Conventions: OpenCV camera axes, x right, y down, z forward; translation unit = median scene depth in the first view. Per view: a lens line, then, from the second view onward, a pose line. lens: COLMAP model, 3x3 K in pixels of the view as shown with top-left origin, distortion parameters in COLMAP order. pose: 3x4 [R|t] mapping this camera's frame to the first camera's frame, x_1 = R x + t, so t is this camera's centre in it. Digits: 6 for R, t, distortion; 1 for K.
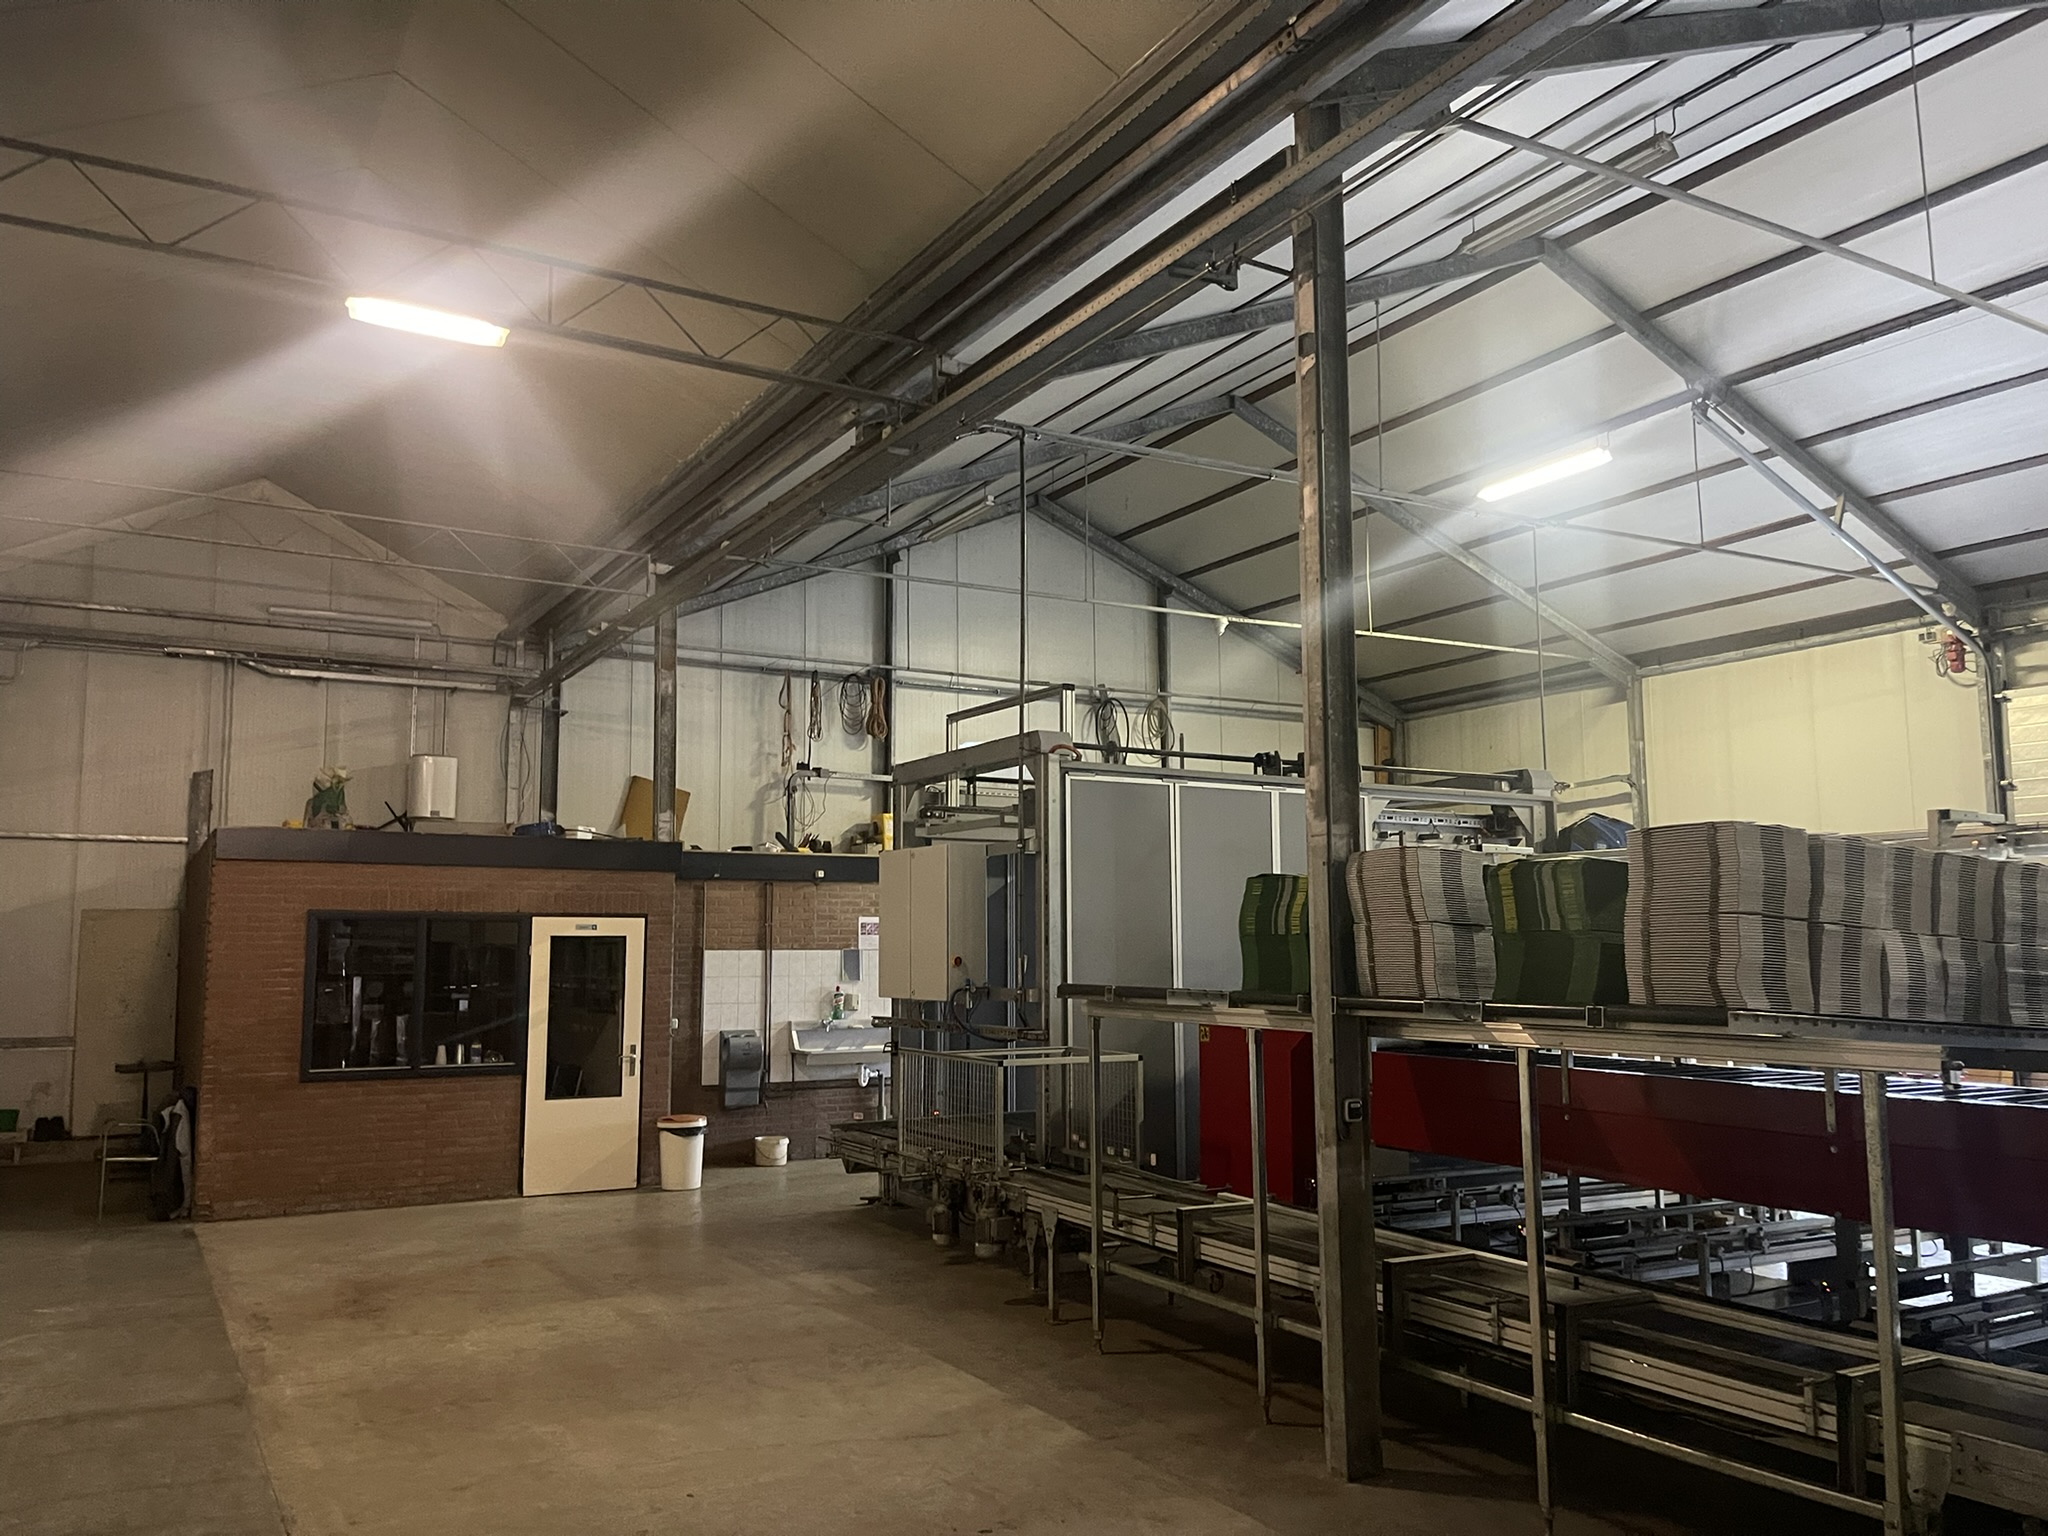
lens RADIAL K [[1571.2, 0, 1024.0], [0, 1571.2, 768.0], [0, 0, 1]] dist [0.068505, -0.095082]
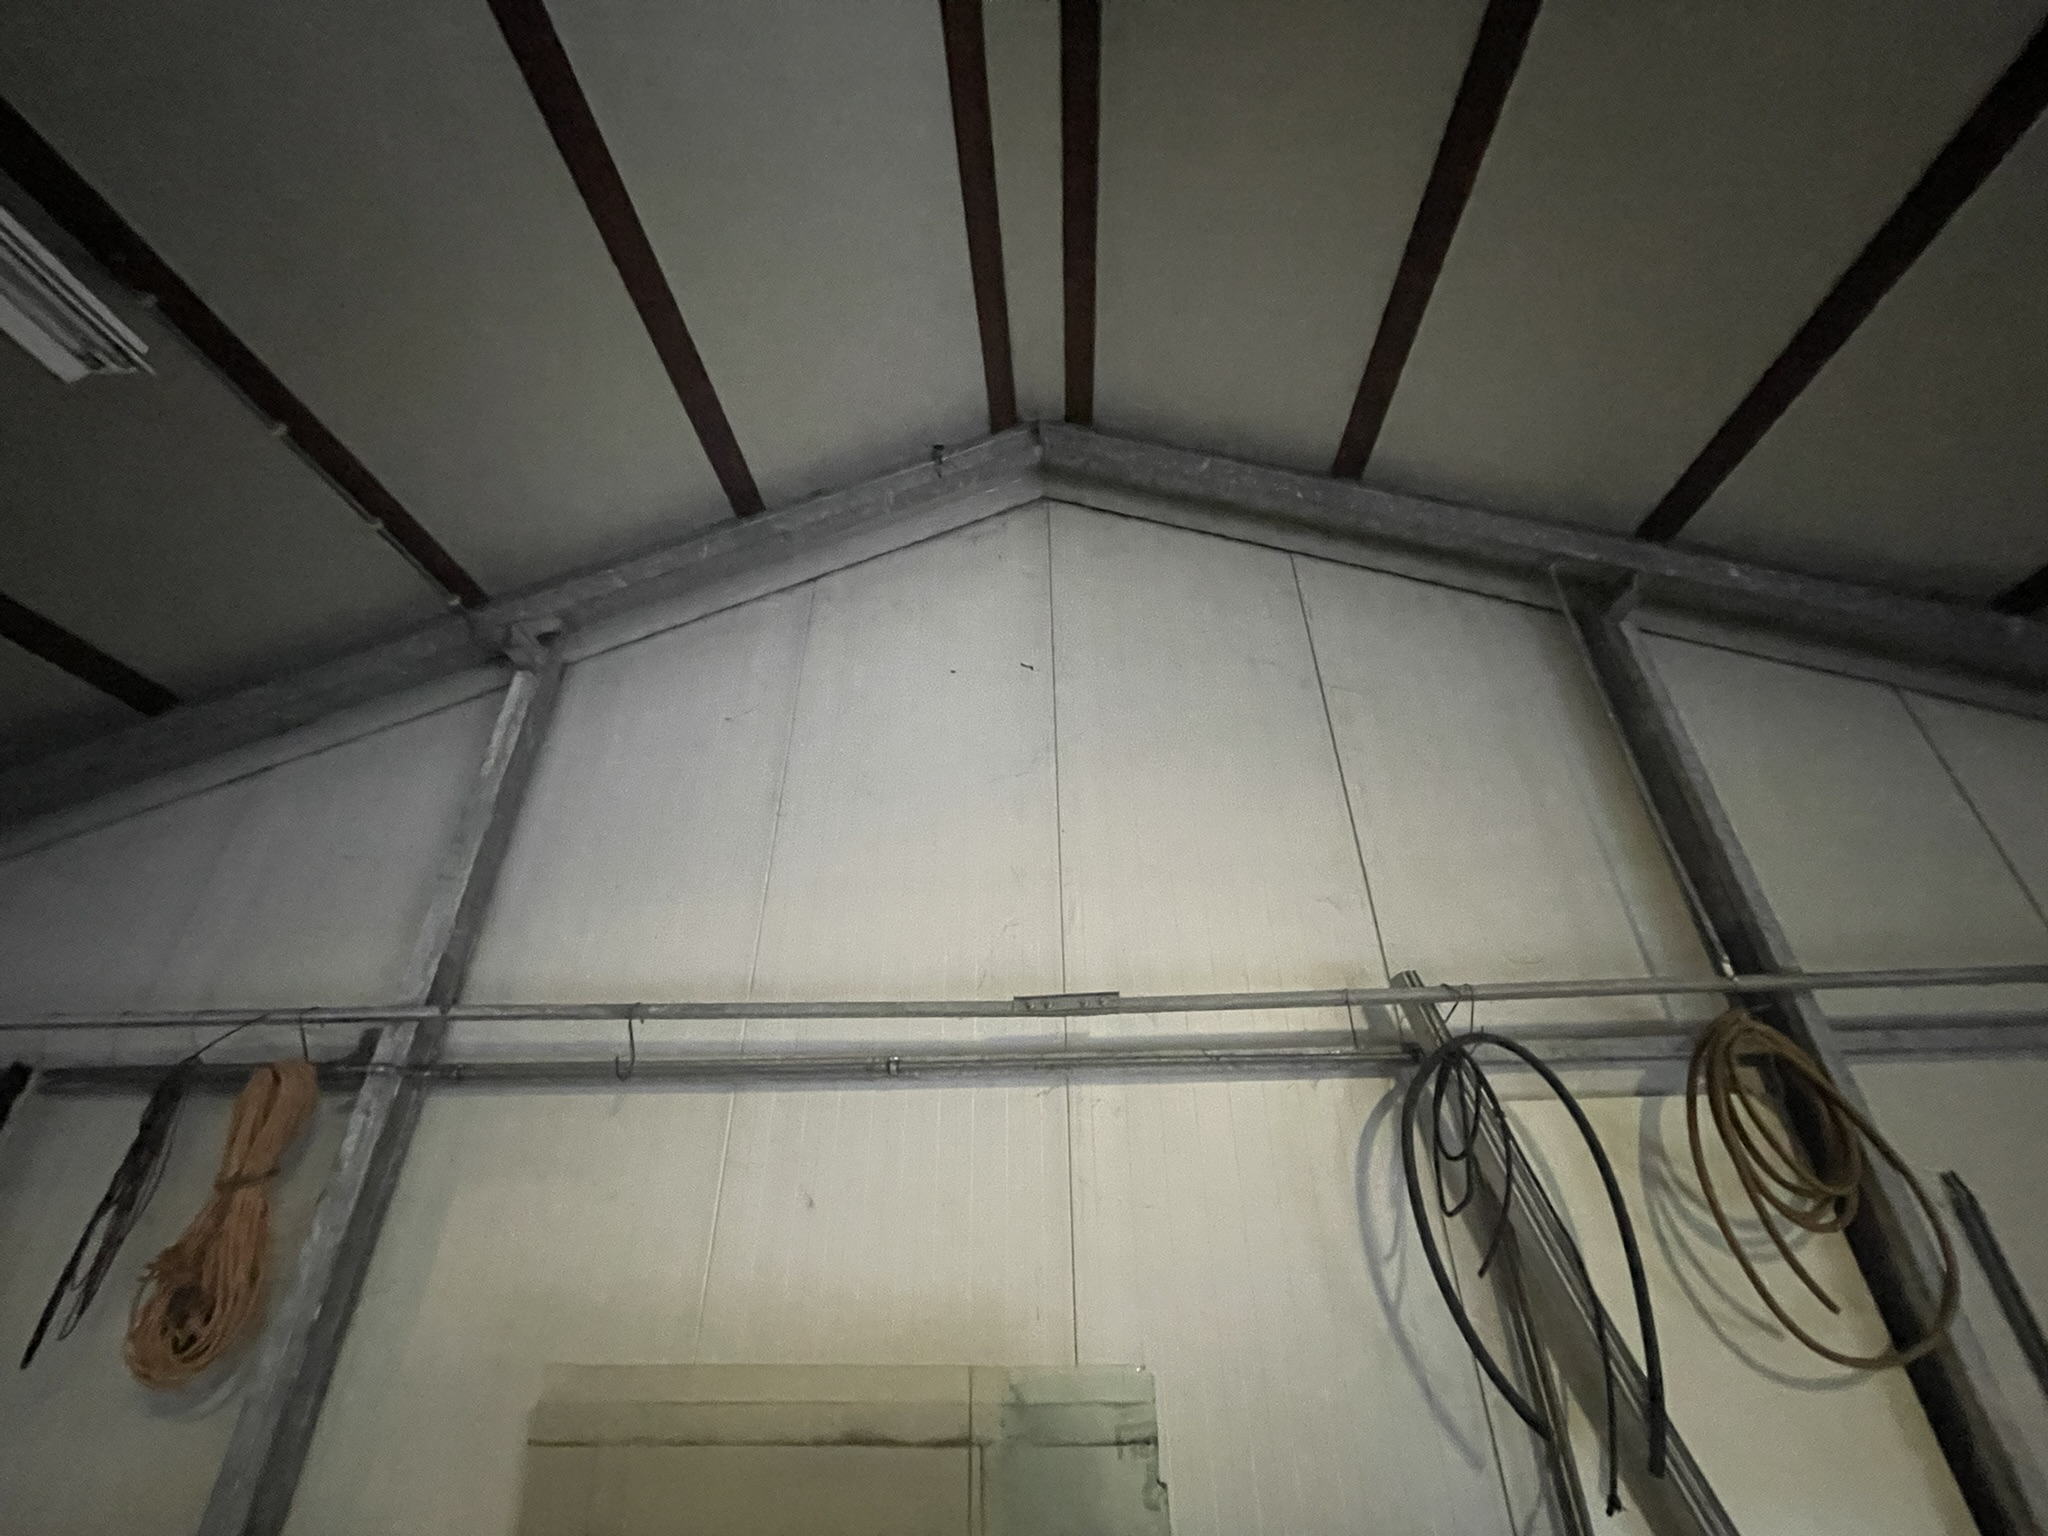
lens RADIAL K [[826.2, 0, 1036.3], [0, 826.2, 769.4], [0, 0, 1]] dist [-0.001549, 0.000386]
pose [[0.841350, -0.276599, -0.464353, 0.072666], [0.072901, 0.909355, -0.409584, -0.038079], [0.535552, 0.310752, 0.785250, 0.931436]]
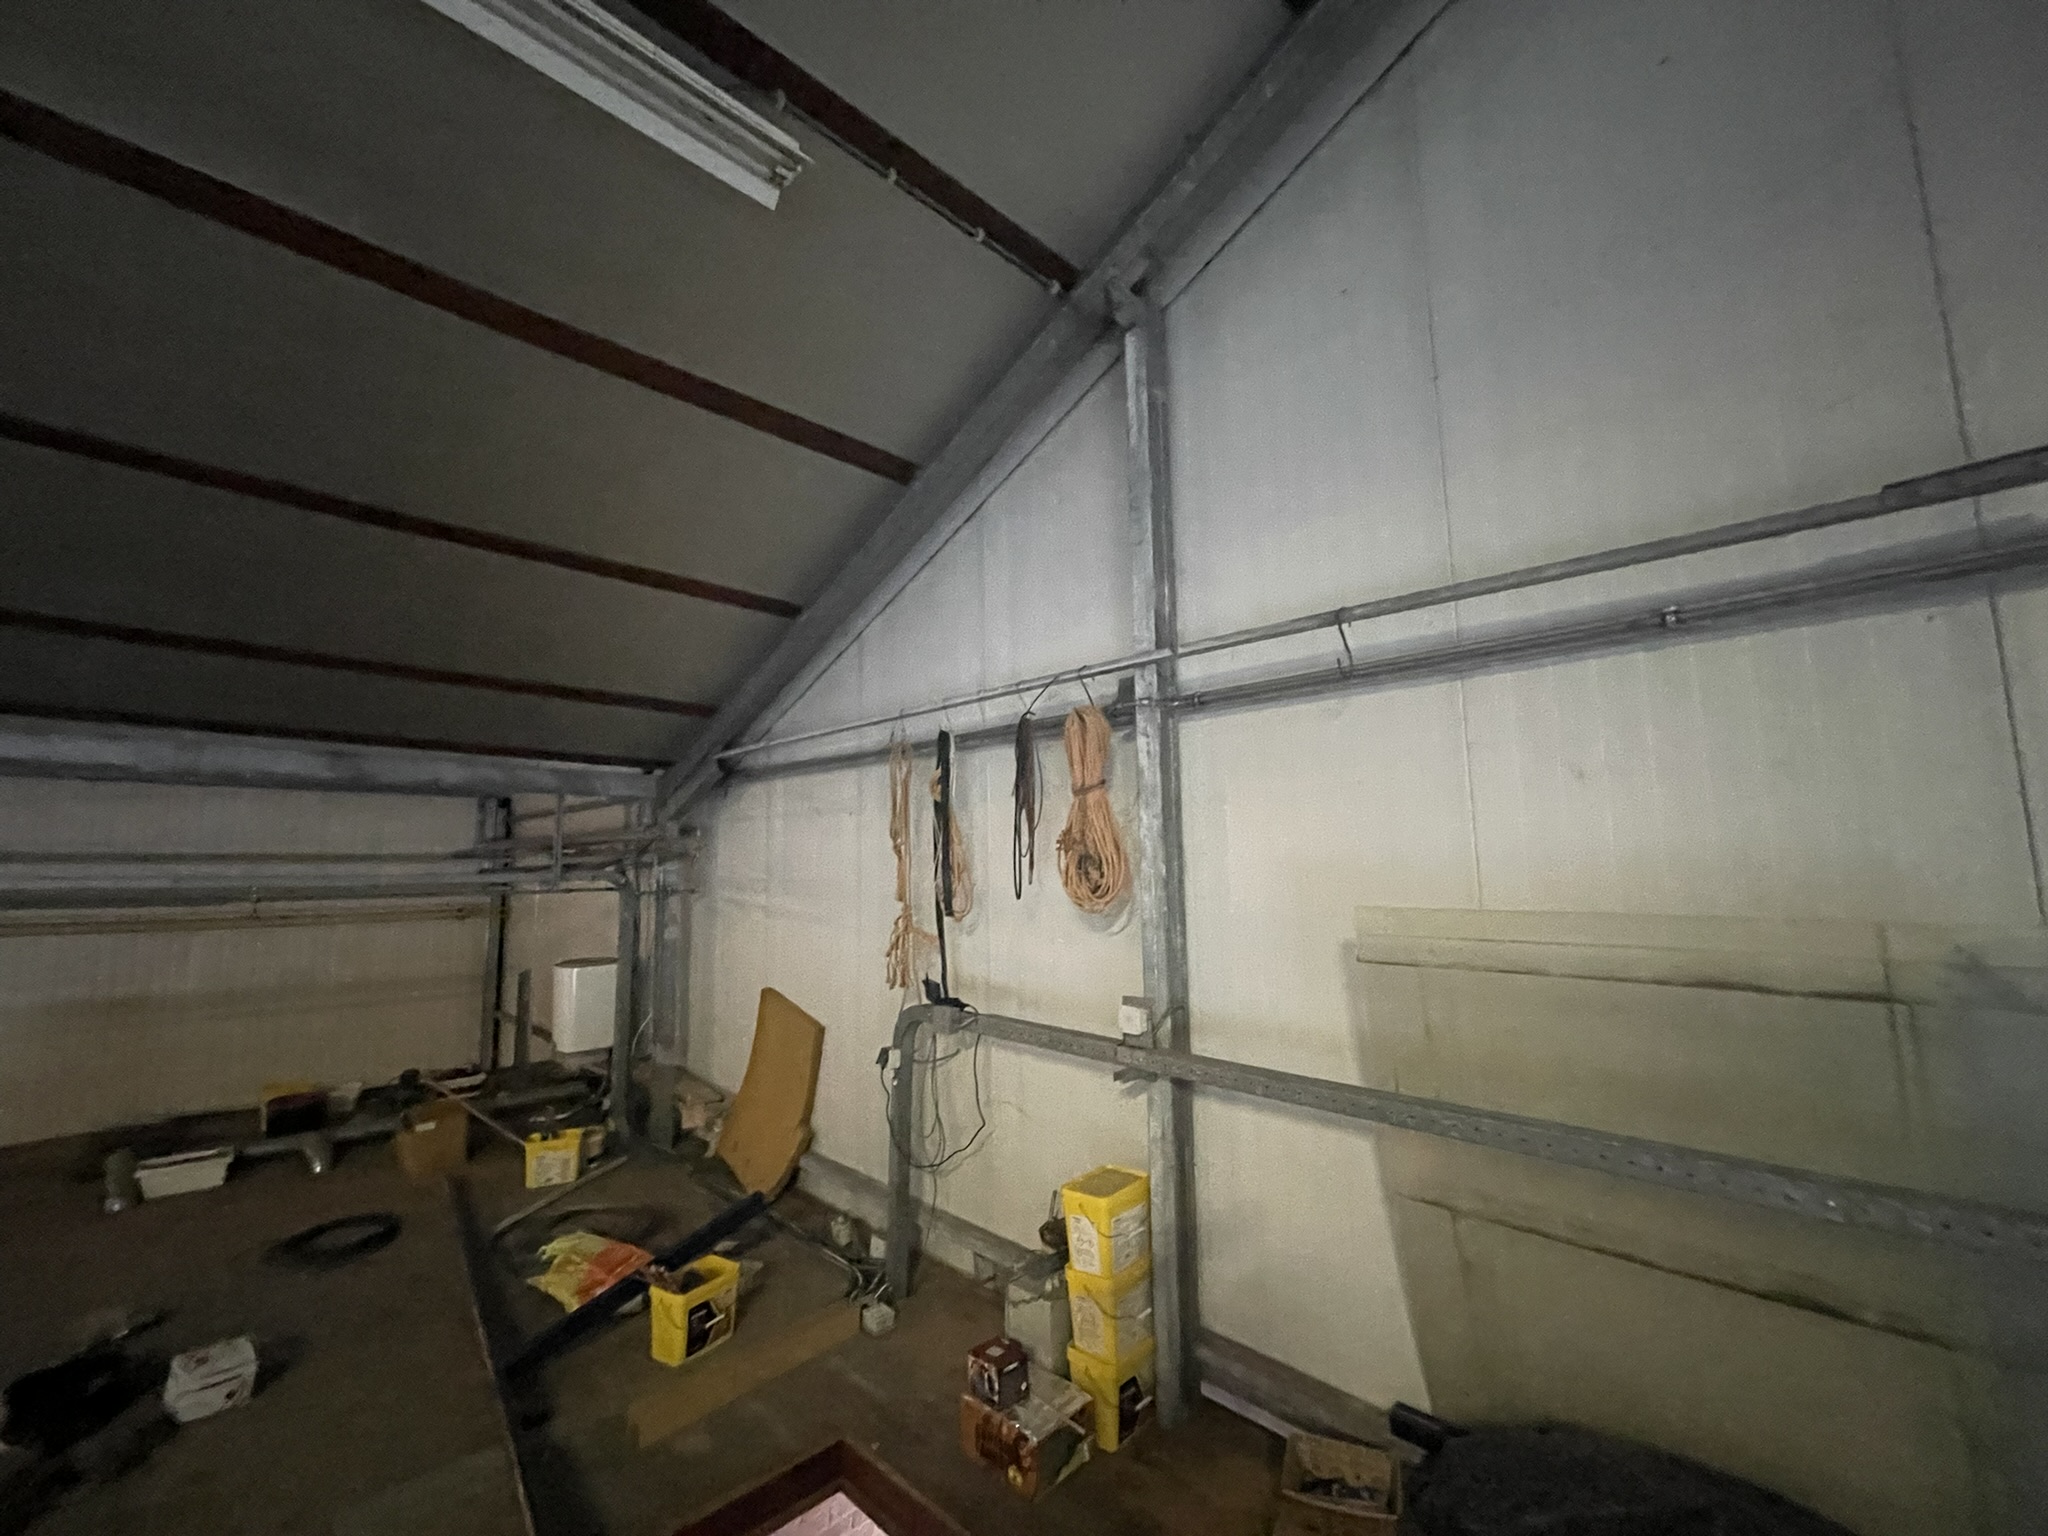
lens RADIAL K [[826.2, 0, 1036.3], [0, 826.2, 769.4], [0, 0, 1]] dist [-0.001549, 0.000386]
pose [[0.265876, -0.112843, -0.957380, 0.058183], [0.121362, 0.989142, -0.082883, -0.032705], [0.956337, -0.094153, 0.276684, 0.927821]]
